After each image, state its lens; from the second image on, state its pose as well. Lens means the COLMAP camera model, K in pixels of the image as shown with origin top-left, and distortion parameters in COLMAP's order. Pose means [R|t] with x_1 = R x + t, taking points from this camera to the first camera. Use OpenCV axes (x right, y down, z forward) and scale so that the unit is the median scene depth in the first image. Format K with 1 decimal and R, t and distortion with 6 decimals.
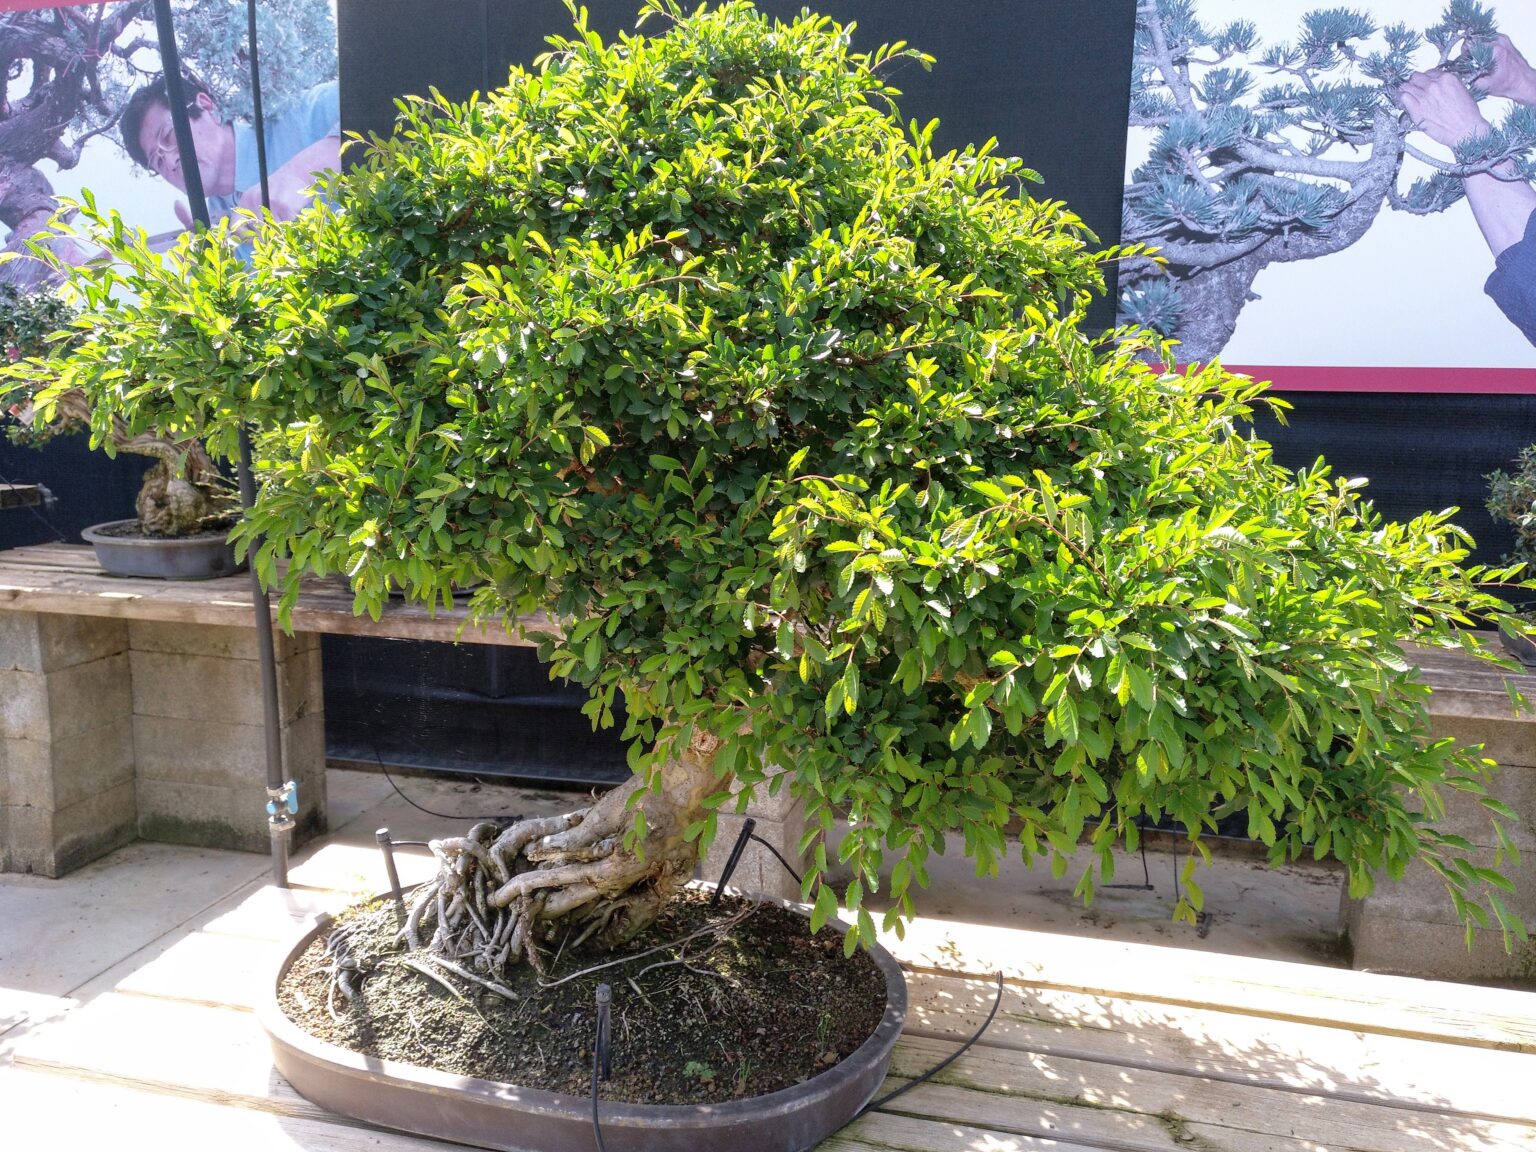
lens RADIAL K [[1249.7, 0, 772.0], [0, 1249.7, 577.0], [0, 0, 1]] dist [-0.006949, 0.030566]
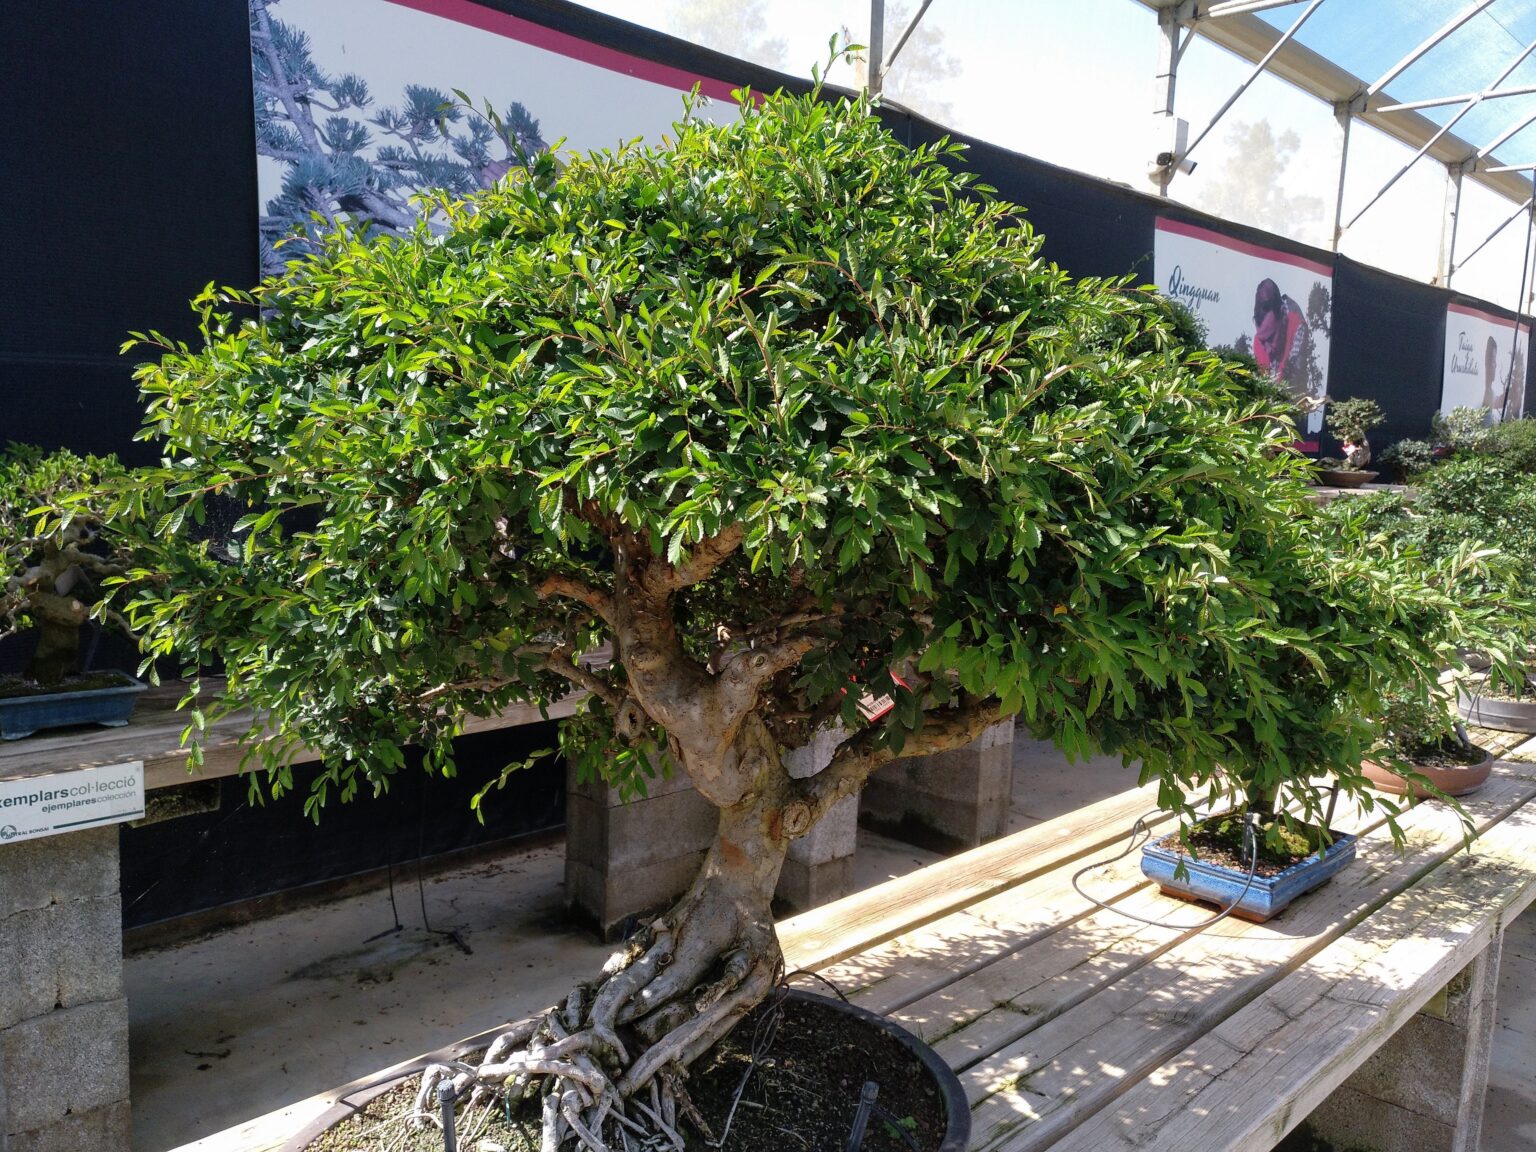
lens RADIAL K [[1249.7, 0, 766.1], [0, 1249.7, 571.9], [0, 0, 1]] dist [-0.006949, 0.030566]
pose [[0.496572, -0.095986, 0.862672, -0.386810], [0.111607, 0.992678, 0.046208, -0.048132], [-0.860791, 0.073334, 0.503648, 0.219338]]
